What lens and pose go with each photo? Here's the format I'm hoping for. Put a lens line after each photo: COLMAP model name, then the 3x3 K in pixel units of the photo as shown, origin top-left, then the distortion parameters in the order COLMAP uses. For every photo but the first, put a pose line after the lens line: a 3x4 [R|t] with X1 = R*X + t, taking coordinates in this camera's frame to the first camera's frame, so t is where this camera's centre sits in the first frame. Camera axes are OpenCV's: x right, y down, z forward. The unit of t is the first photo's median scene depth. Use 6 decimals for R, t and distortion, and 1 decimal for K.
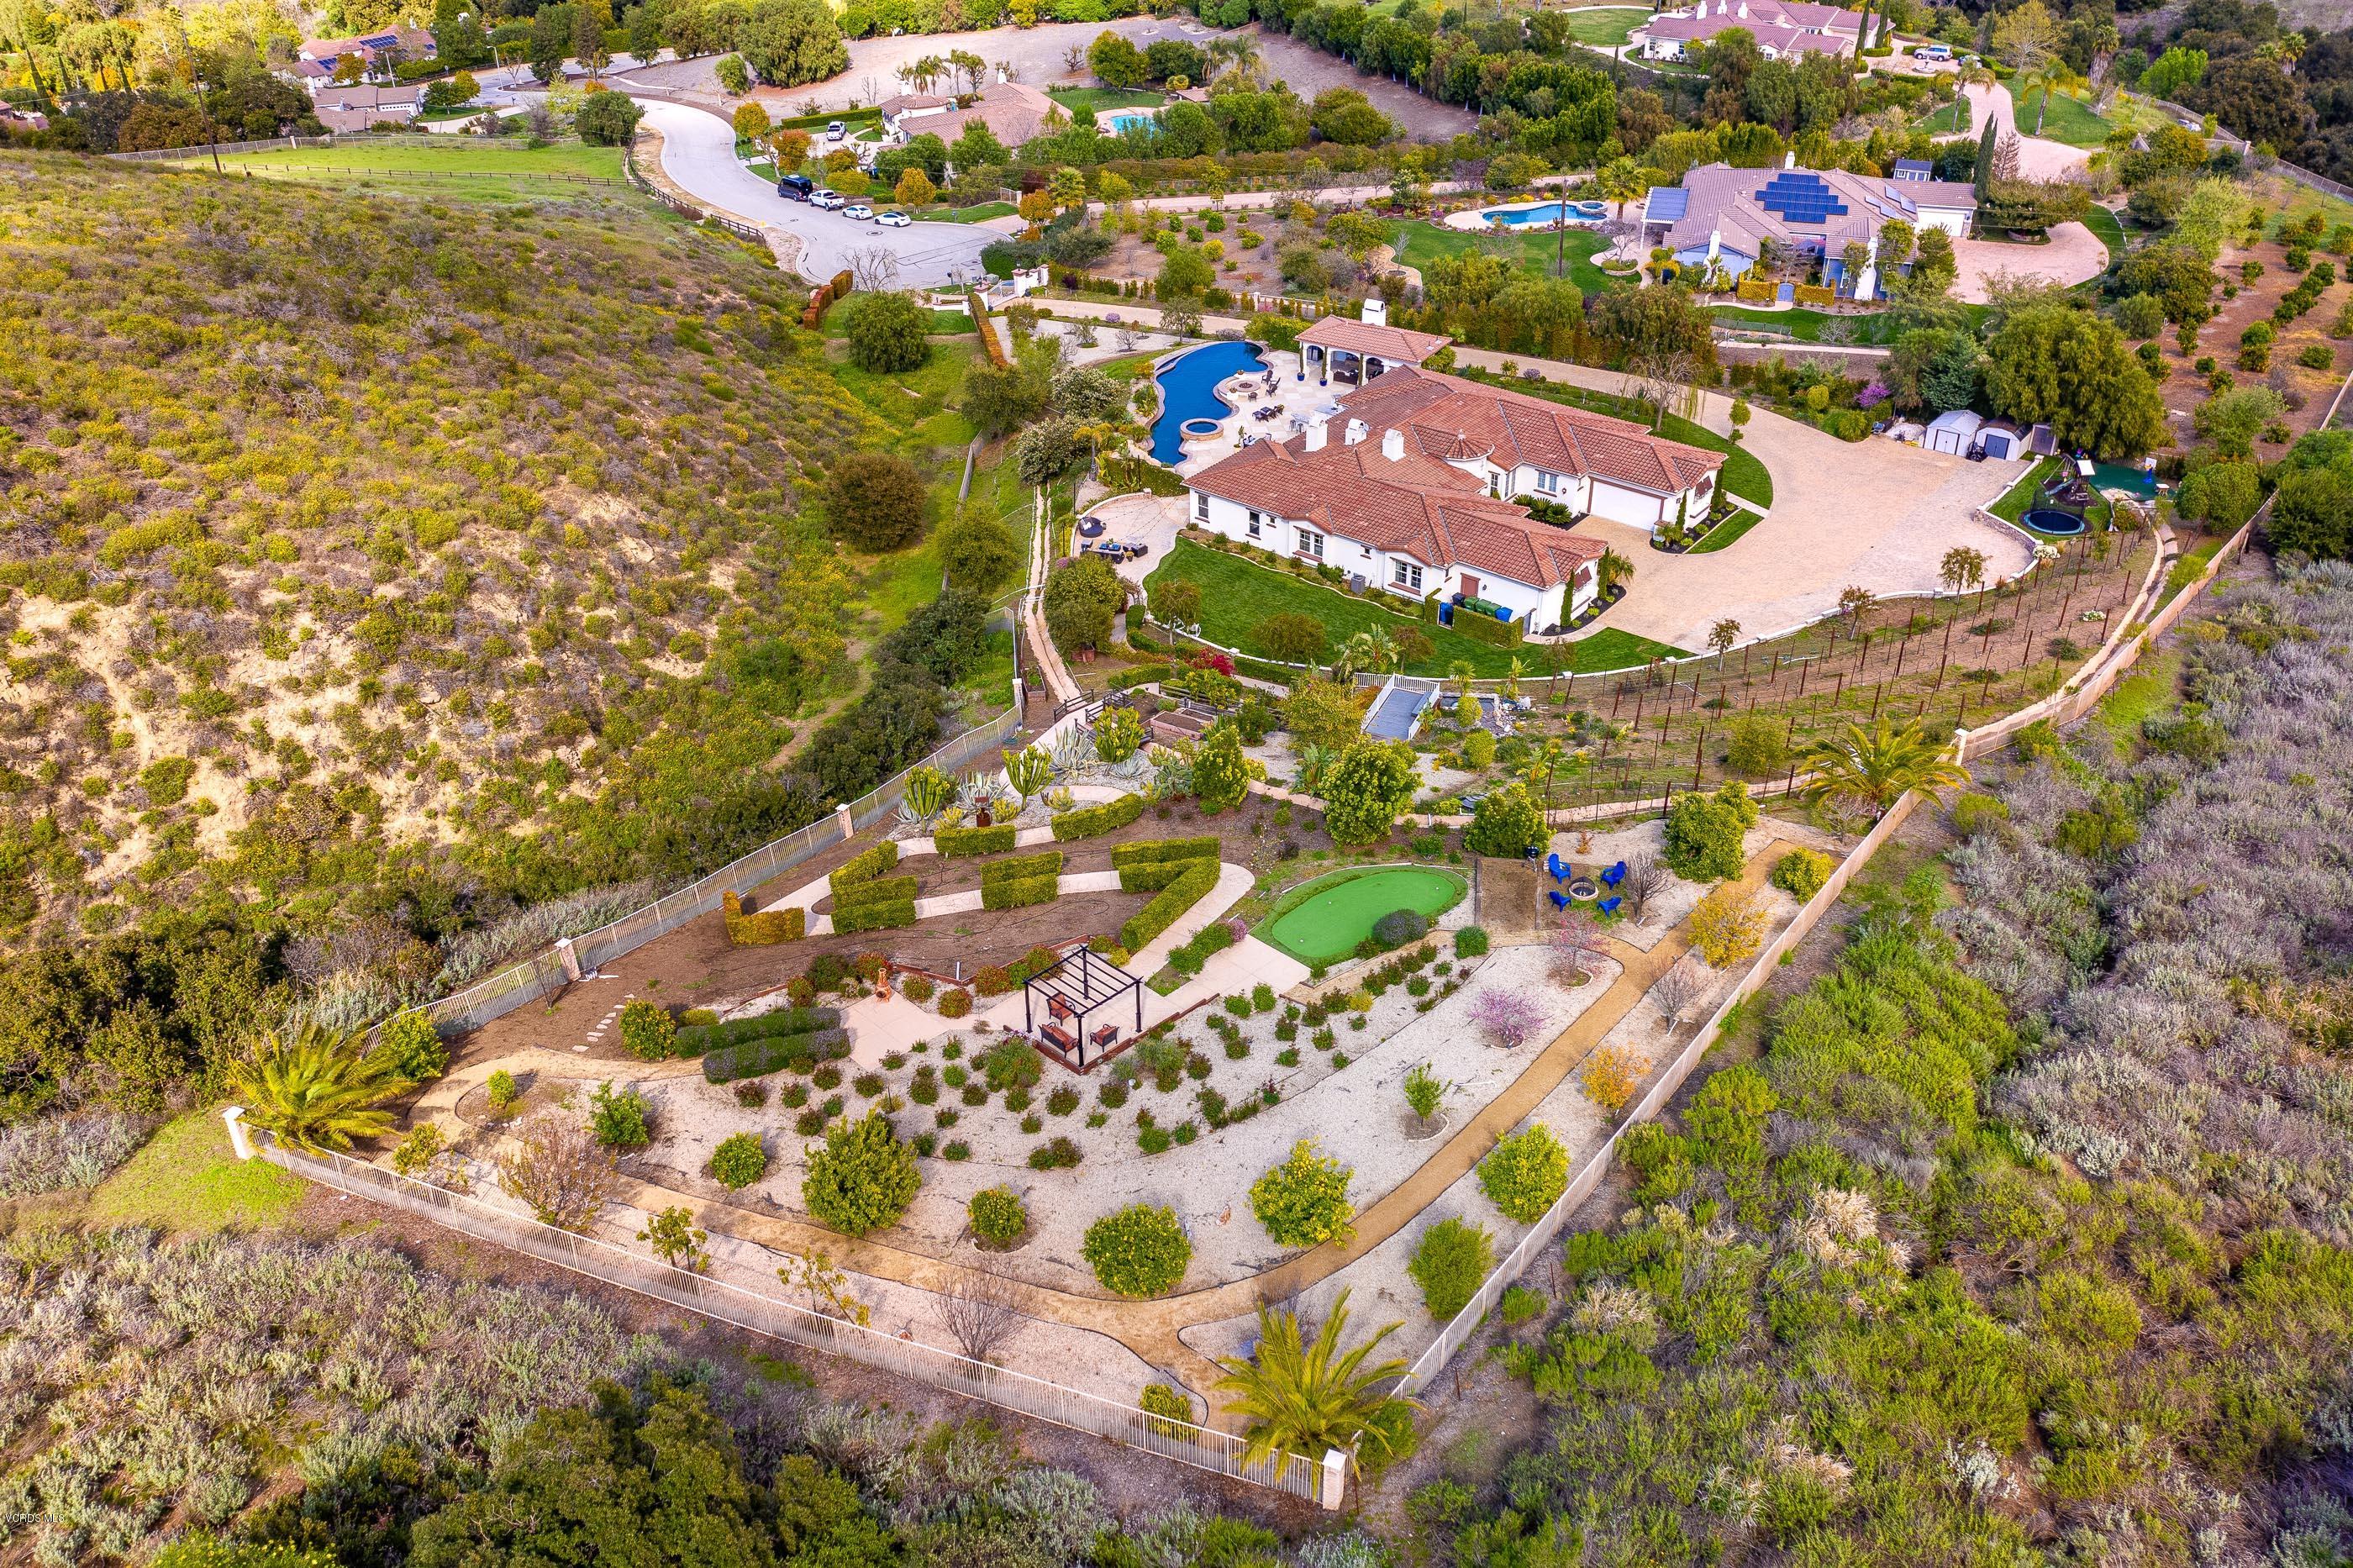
lens RADIAL K [[1876.8, 0, 1176.5], [0, 1876.8, 784.0], [0, 0, 1]] dist [-0.011818, 0.008968]
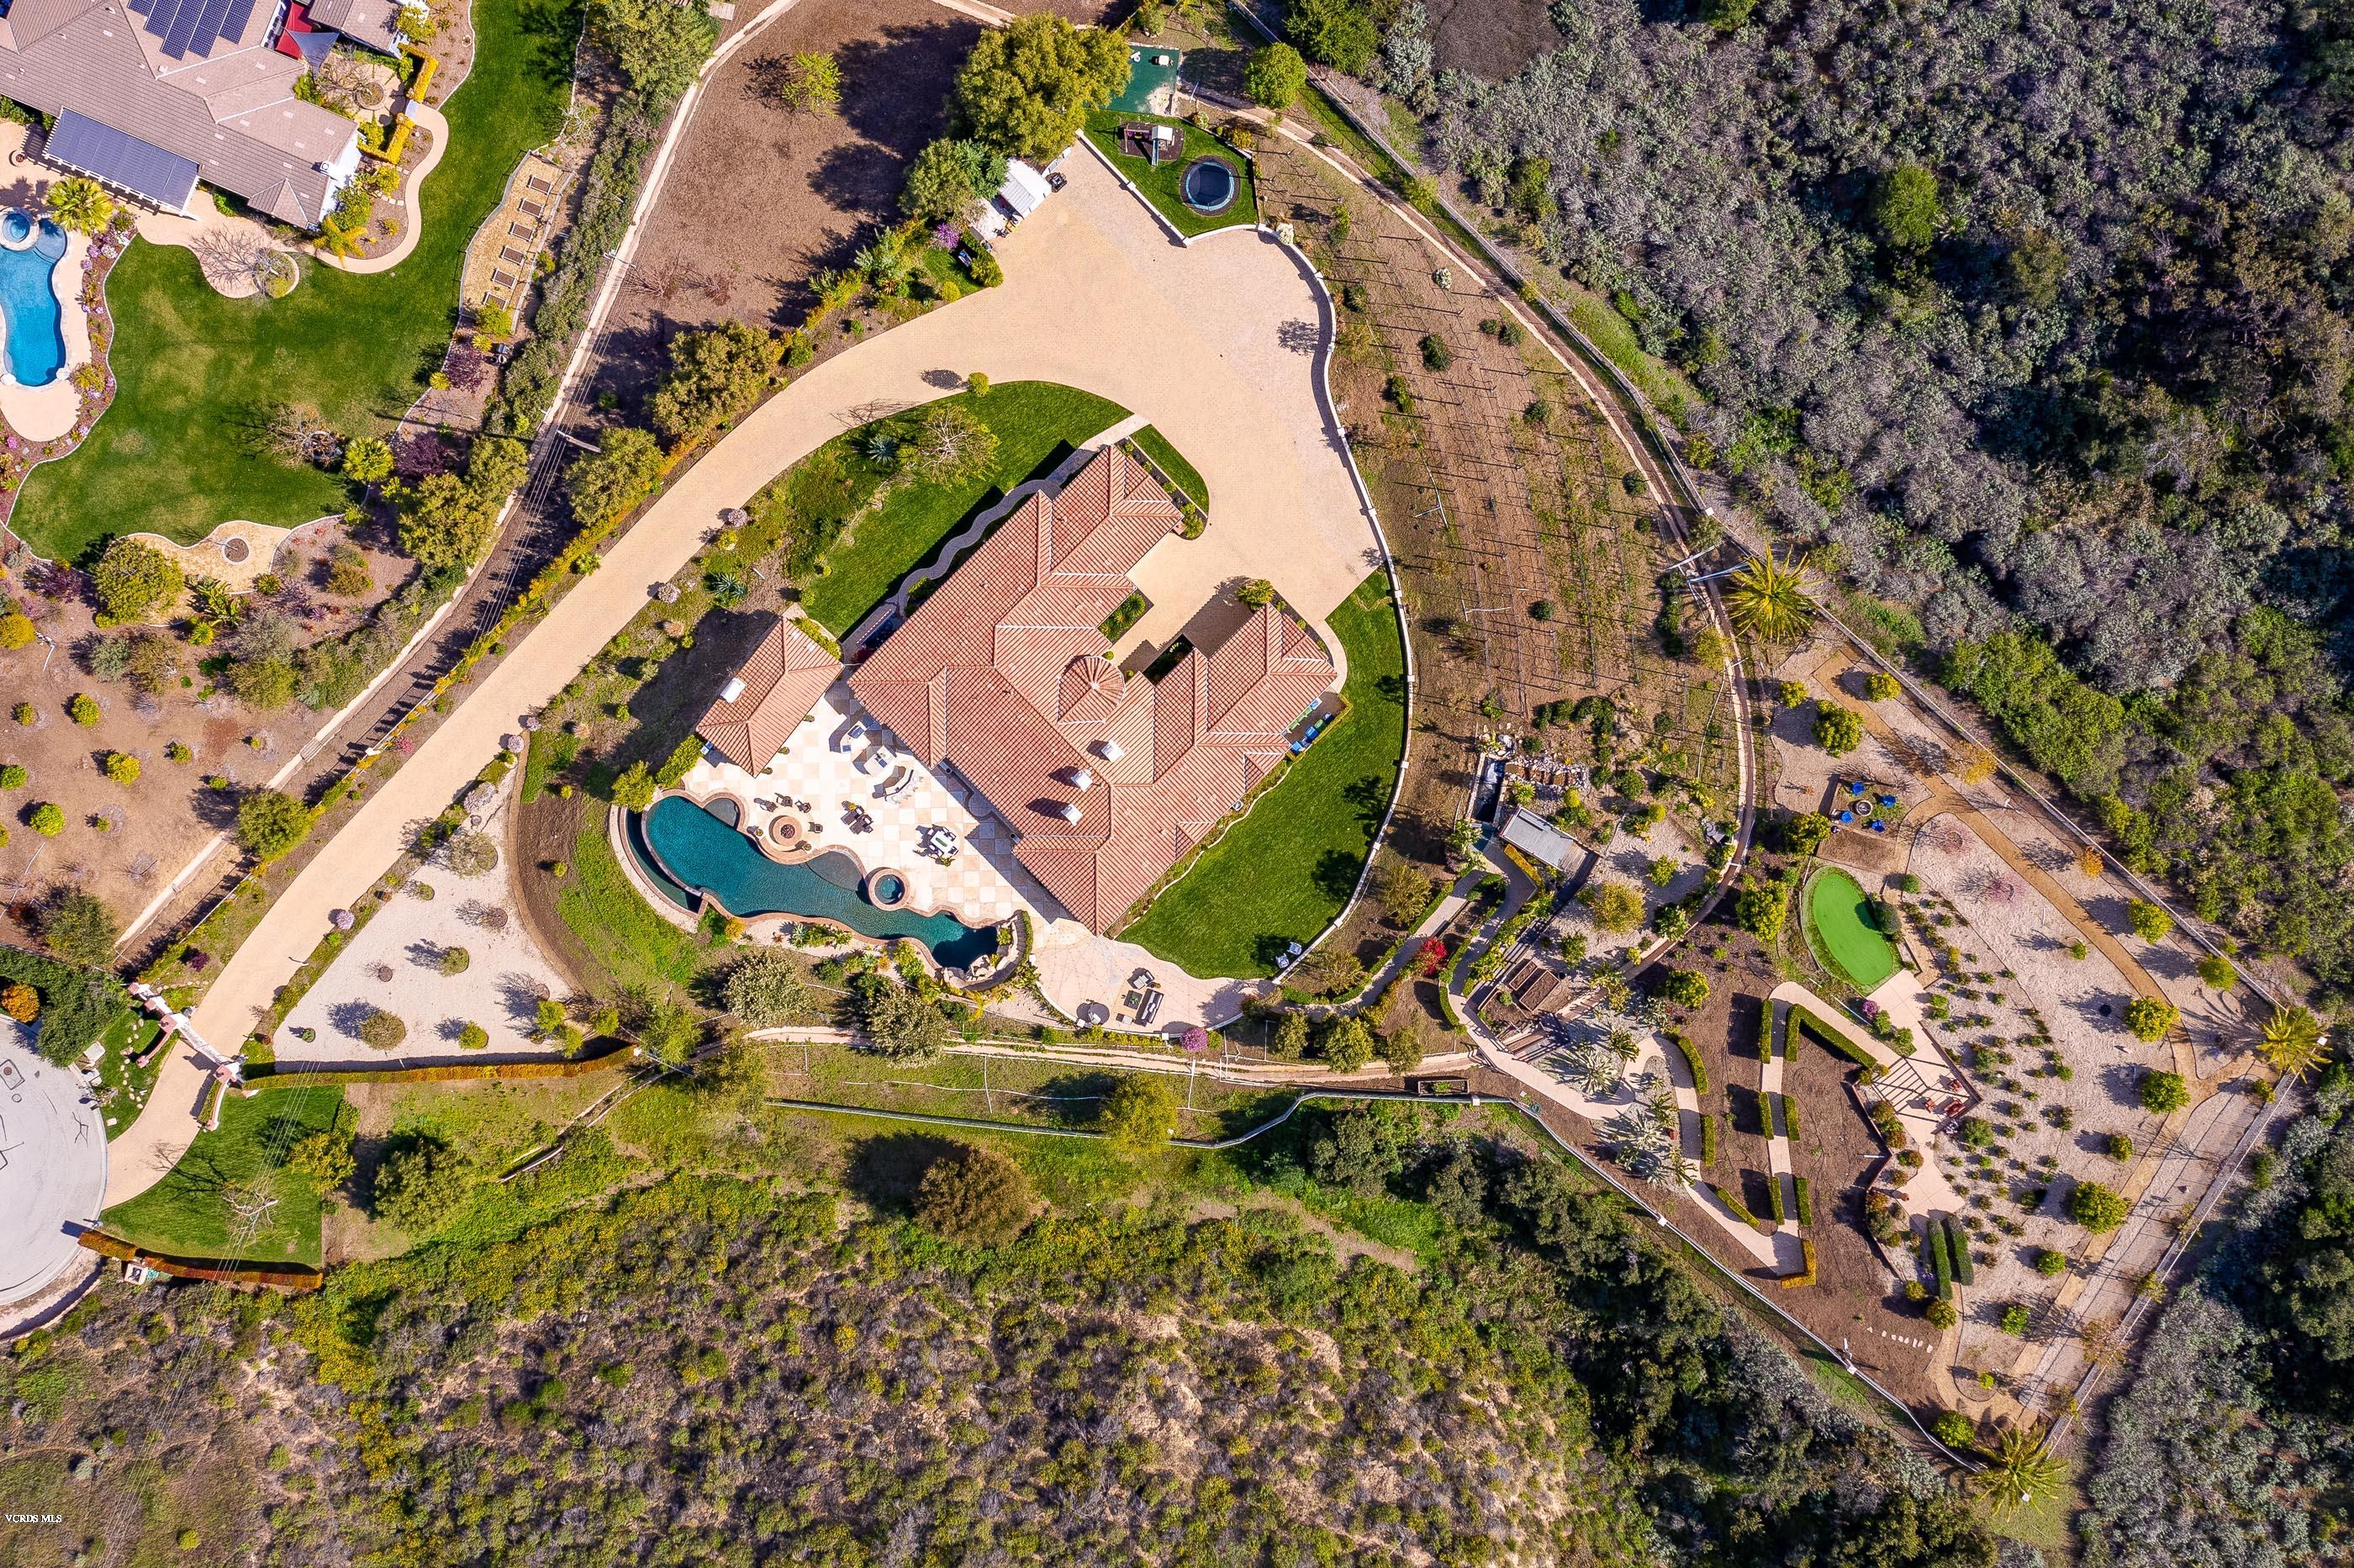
lens RADIAL K [[1886.8, 0, 1177.0], [0, 1886.8, 784.0], [0, 0, 1]] dist [-0.010897, 0.004479]
pose [[0.118483, -0.992702, 0.022459, 0.083517], [0.528213, 0.082164, 0.845127, -1.242879], [-0.840805, -0.088270, 0.534093, 0.406629]]
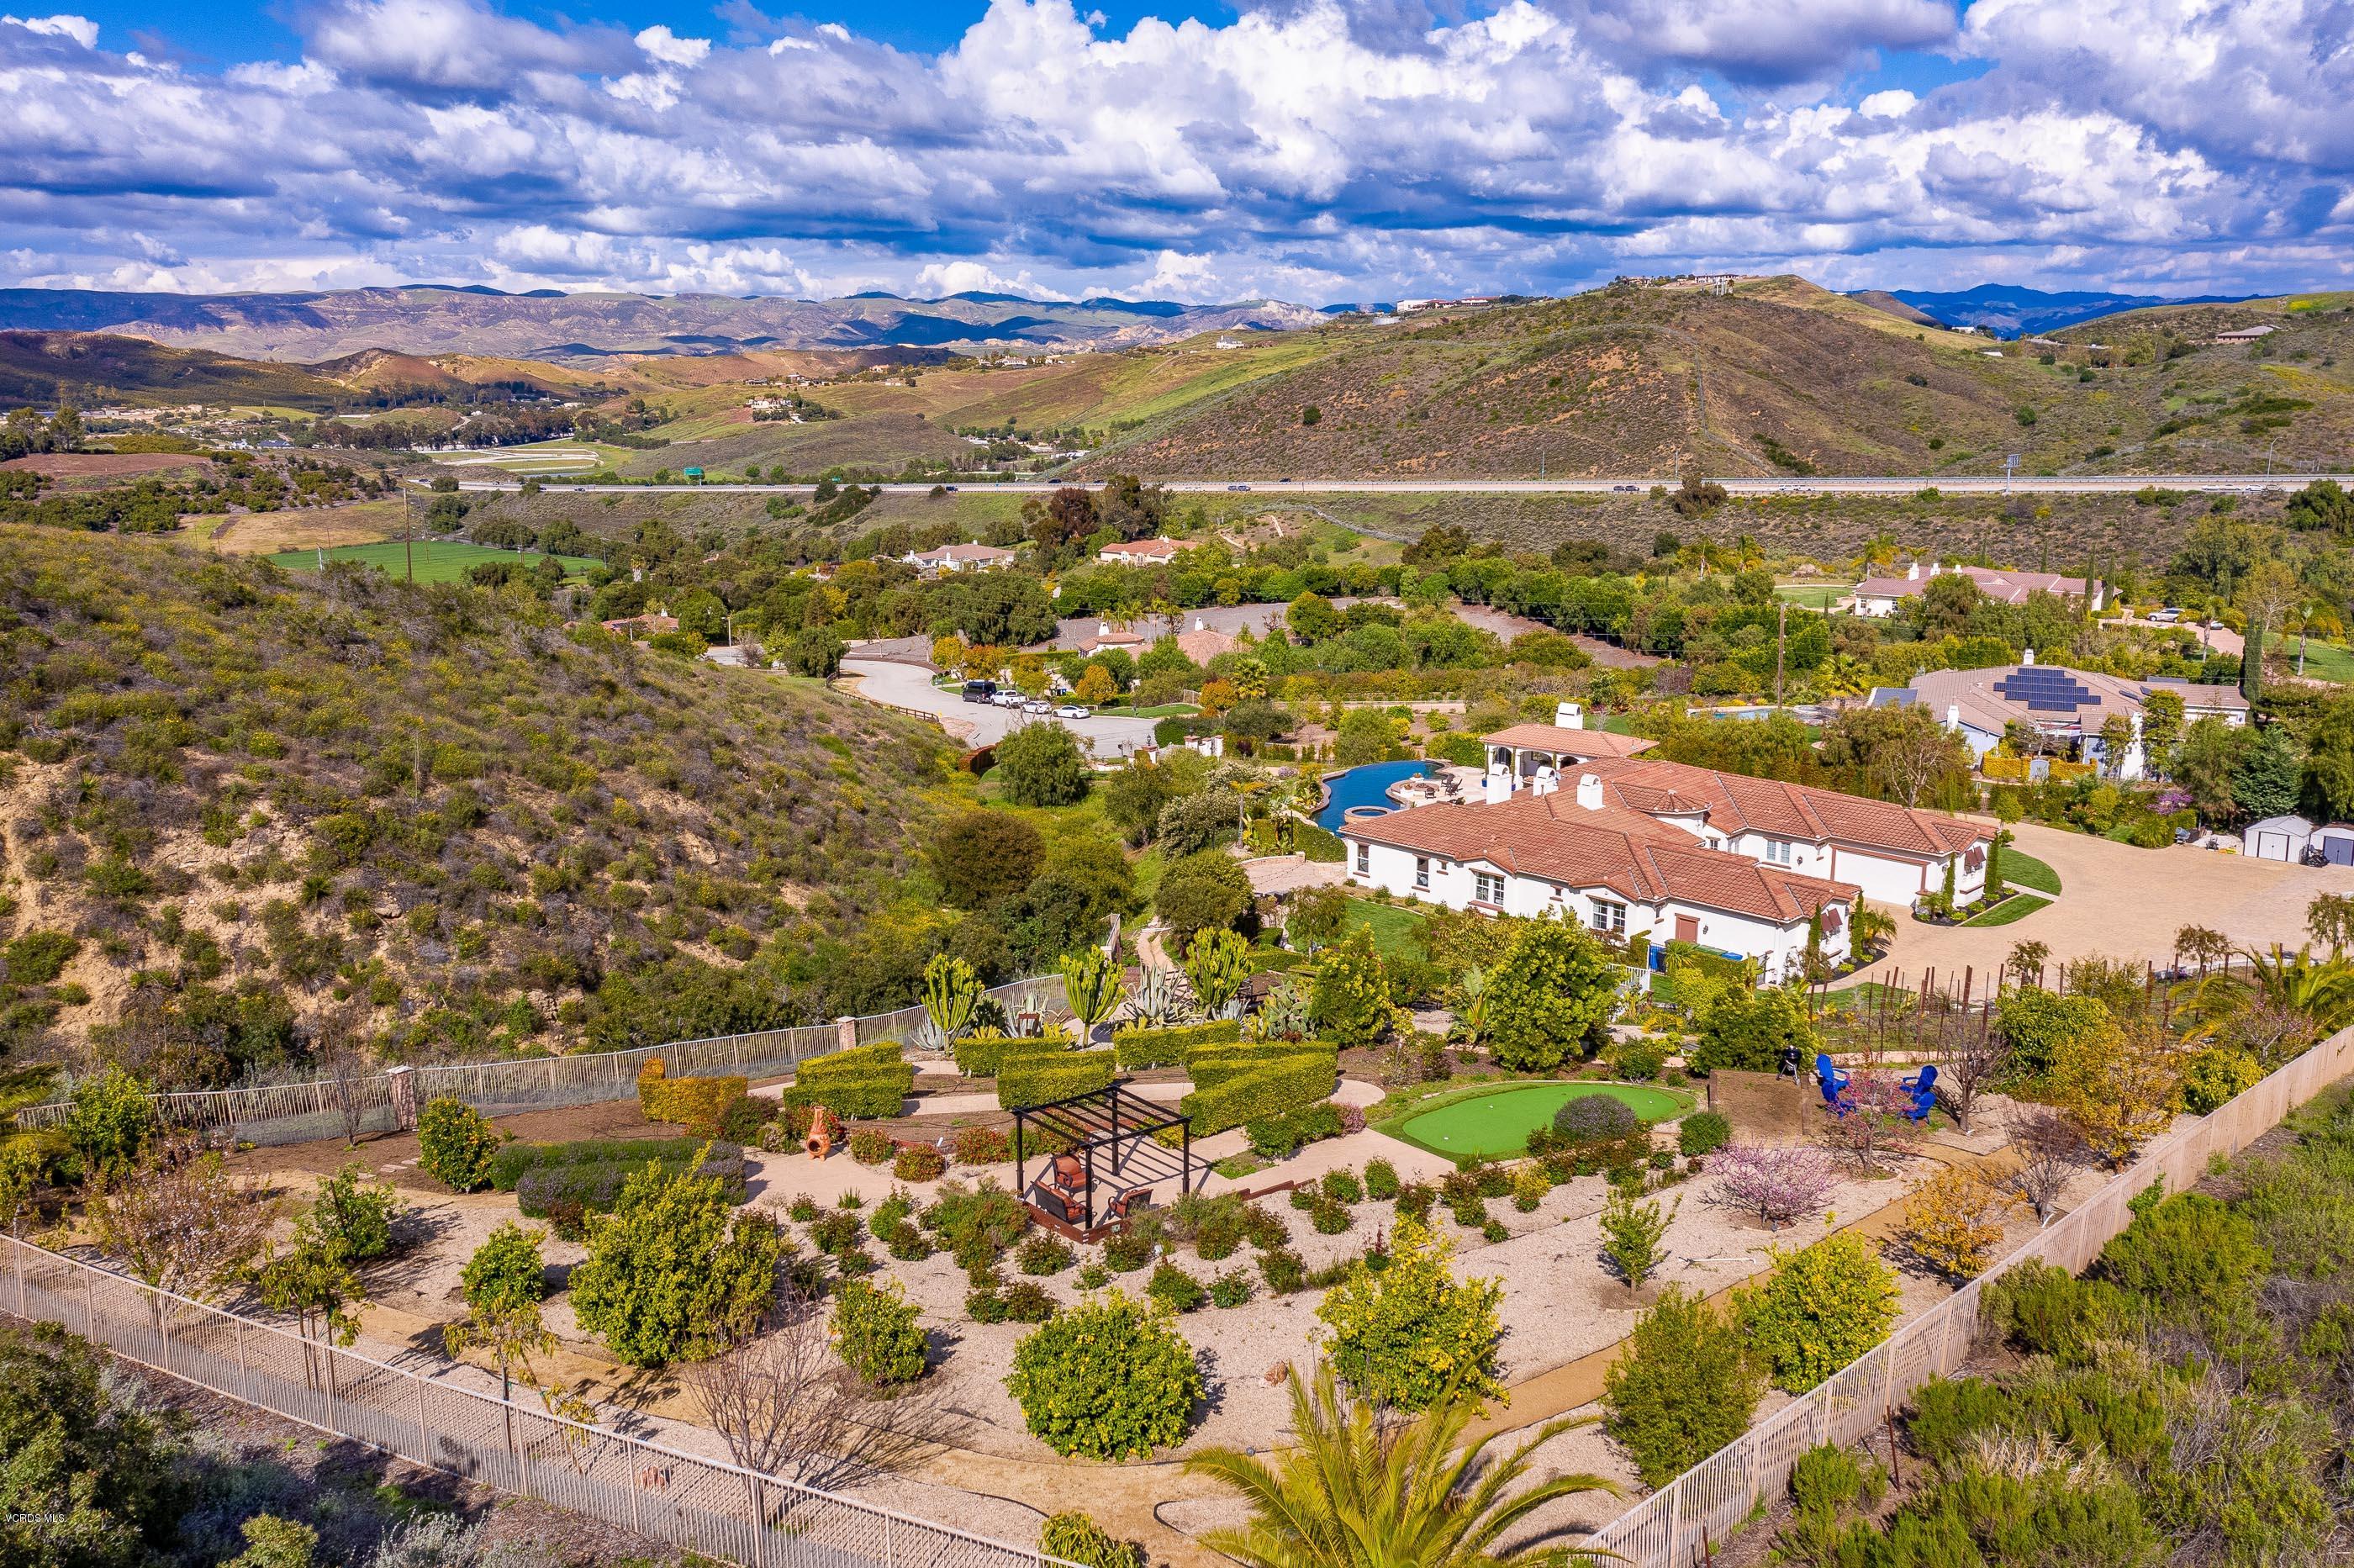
lens RADIAL K [[1877.7, 0, 1177.0], [0, 1877.7, 784.0], [0, 0, 1]] dist [-0.011818, 0.008968]
pose [[0.993086, 0.033098, -0.112624, 0.028316], [-0.070698, 0.934546, -0.348748, 0.138689], [0.093709, 0.354299, 0.930425, 0.214778]]
